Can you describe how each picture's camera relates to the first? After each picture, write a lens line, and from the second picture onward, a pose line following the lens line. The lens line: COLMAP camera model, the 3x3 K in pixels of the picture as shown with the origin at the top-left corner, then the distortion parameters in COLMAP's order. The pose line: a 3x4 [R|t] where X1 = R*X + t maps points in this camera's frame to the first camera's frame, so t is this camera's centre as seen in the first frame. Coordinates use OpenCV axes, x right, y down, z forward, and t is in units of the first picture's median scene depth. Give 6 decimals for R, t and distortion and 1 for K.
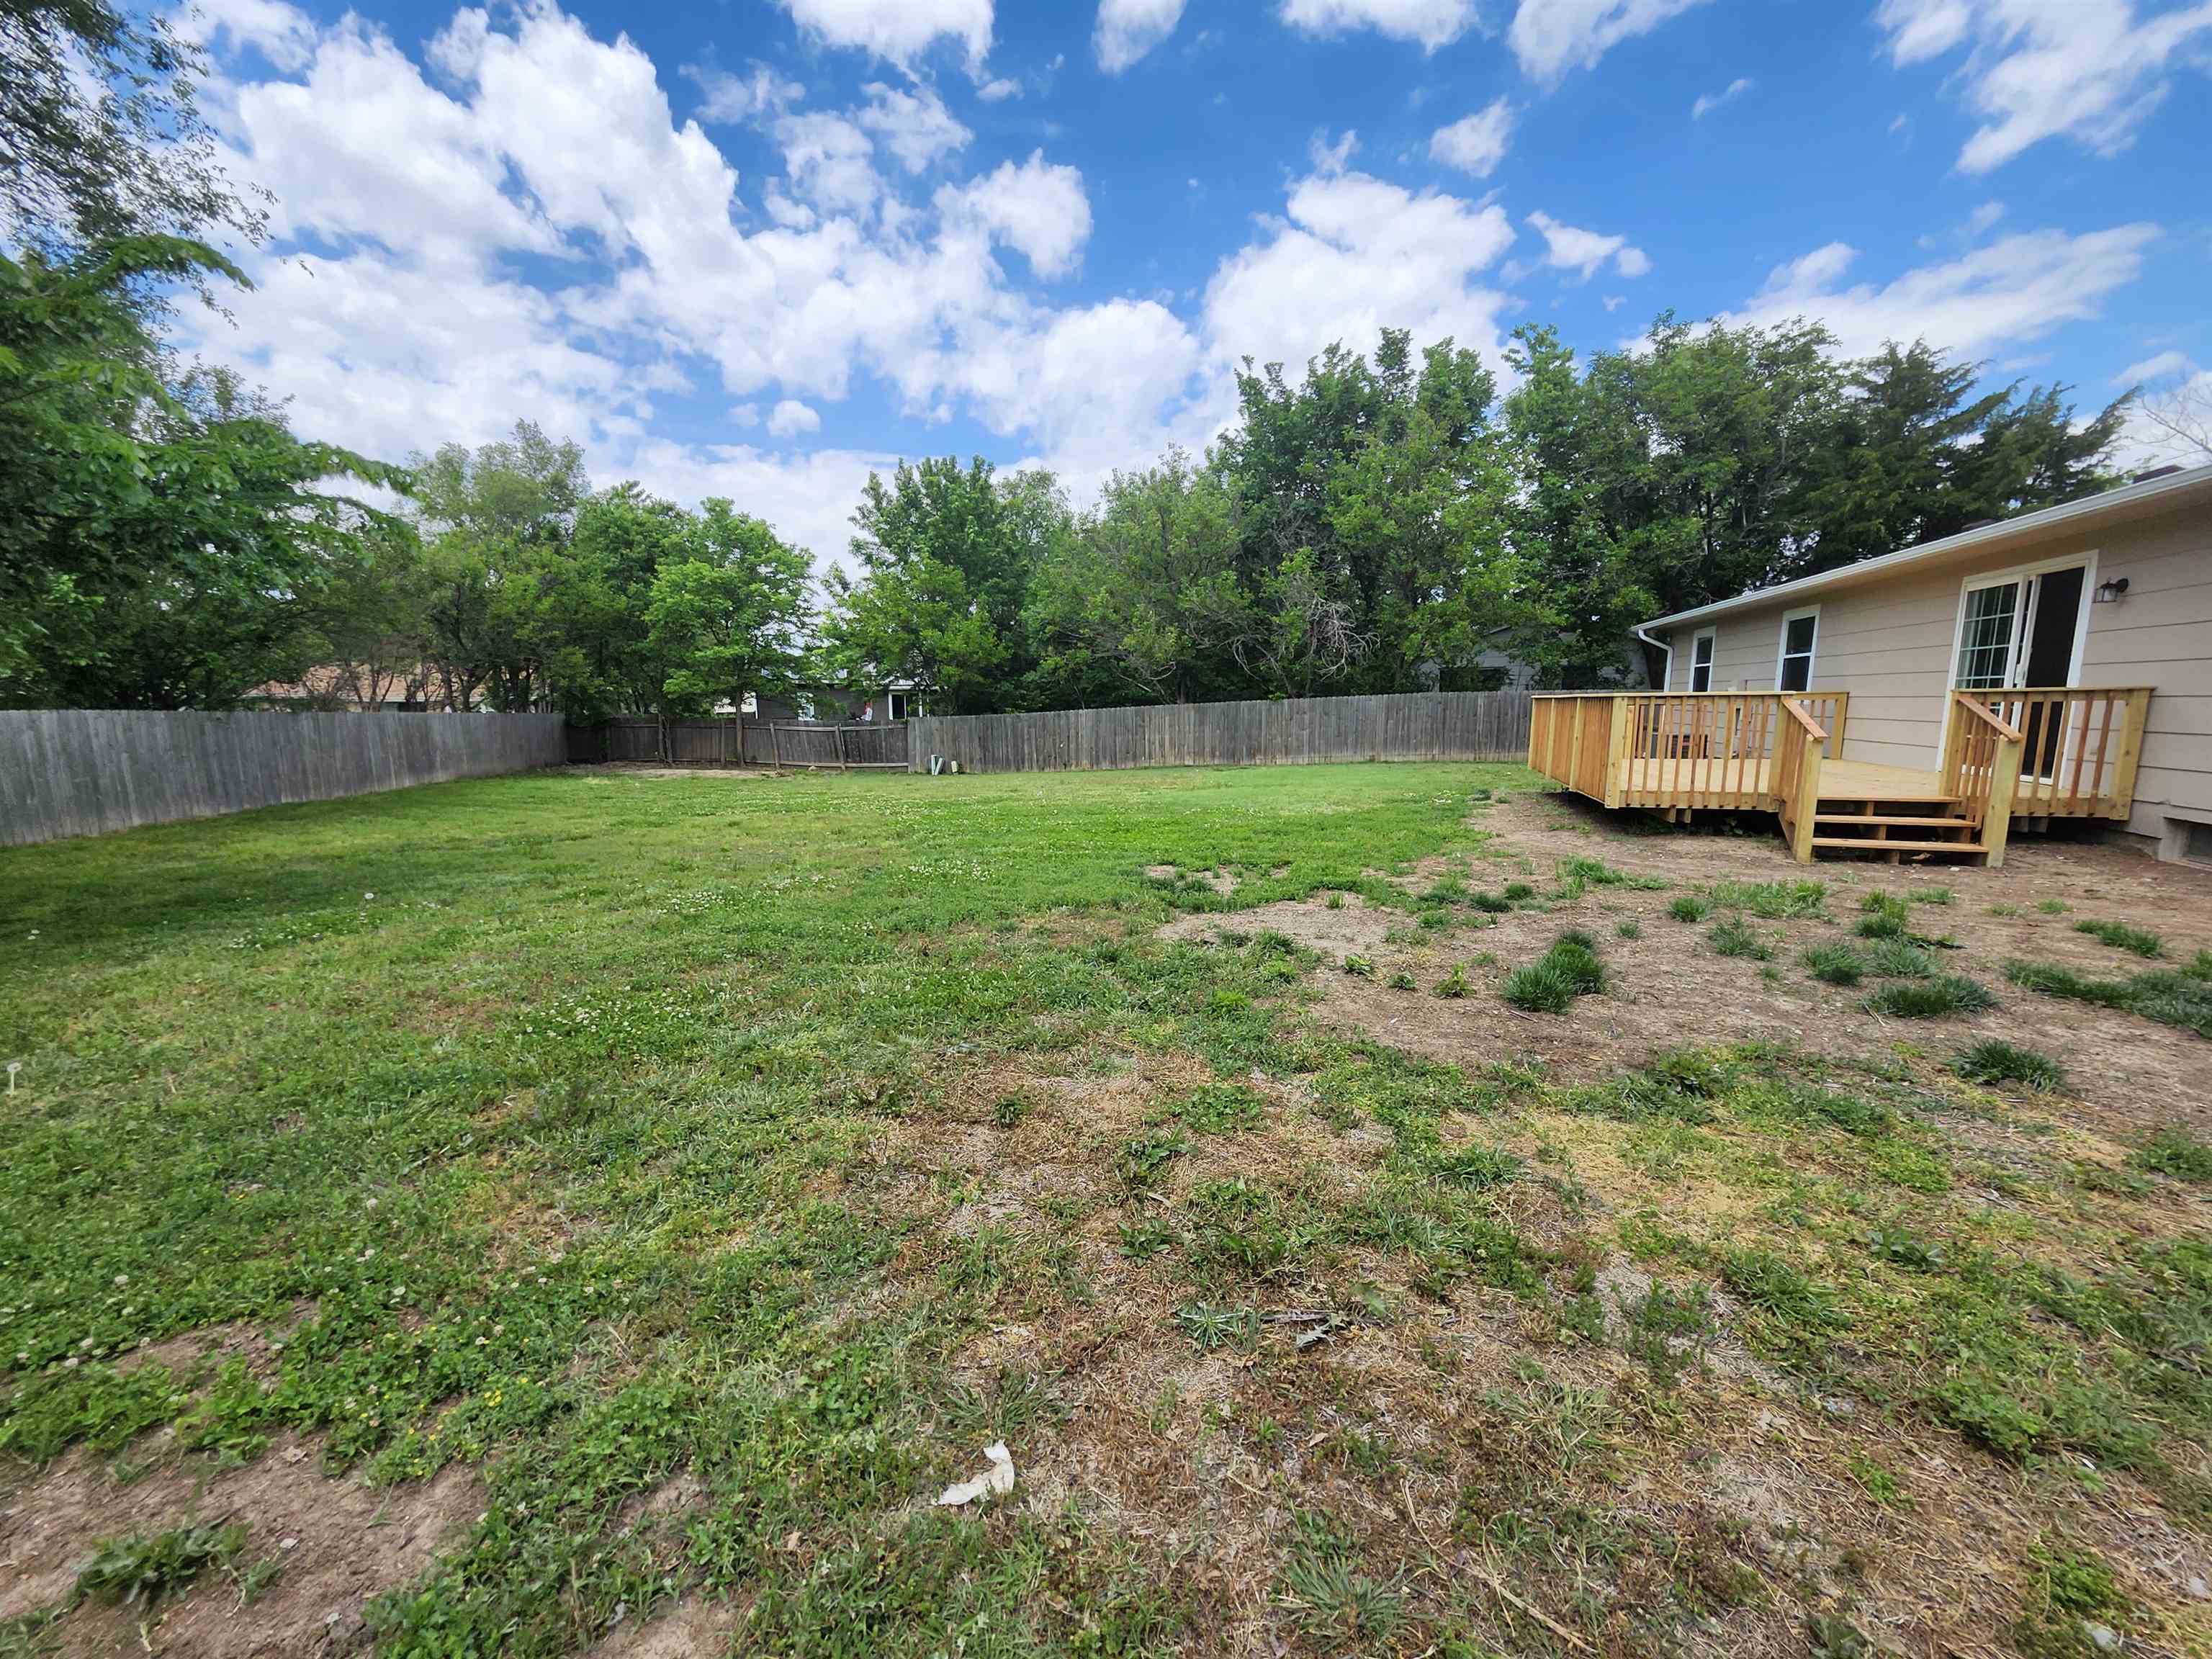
lens RADIAL K [[881.8, 0, 1099.6], [0, 881.8, 826.4], [0, 0, 1]] dist [0.014420, 0.000133]
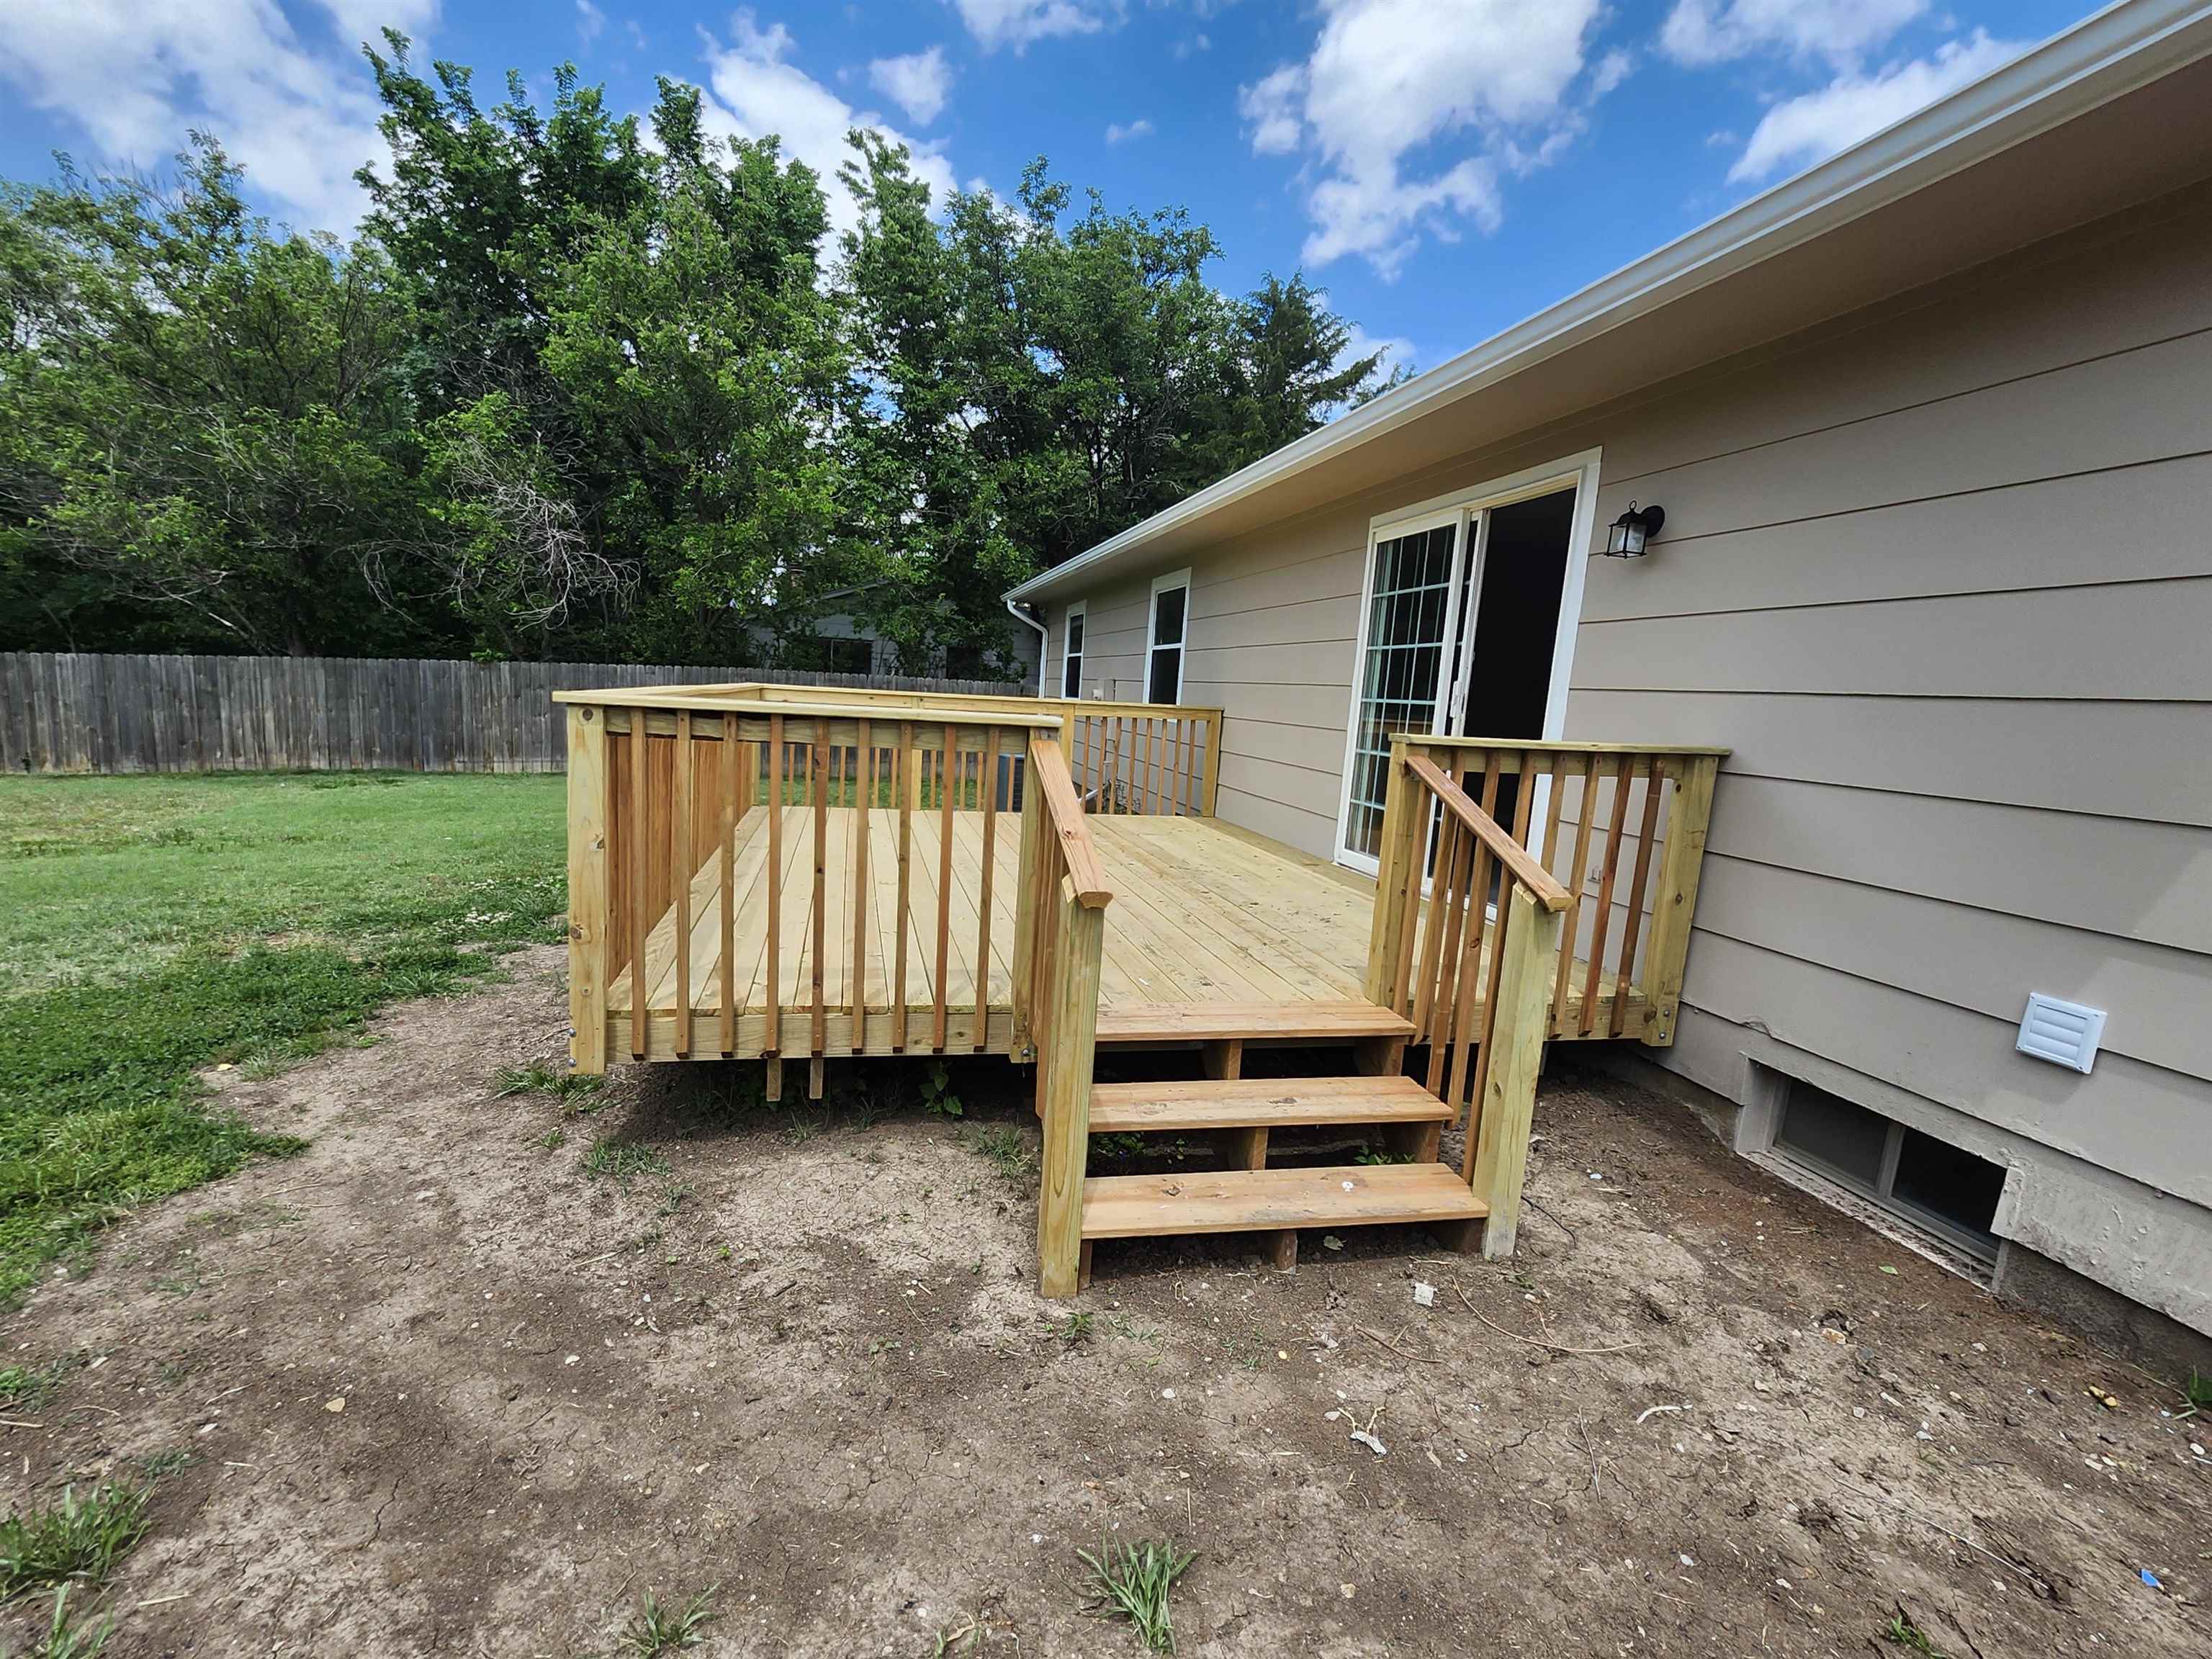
lens RADIAL K [[881.8, 0, 1099.6], [0, 881.8, 826.4], [0, 0, 1]] dist [0.014420, 0.000133]
pose [[0.862143, -0.021502, 0.506208, 0.399422], [0.007913, 0.999549, 0.028979, -0.077294], [-0.506603, -0.020978, 0.861924, 0.451175]]
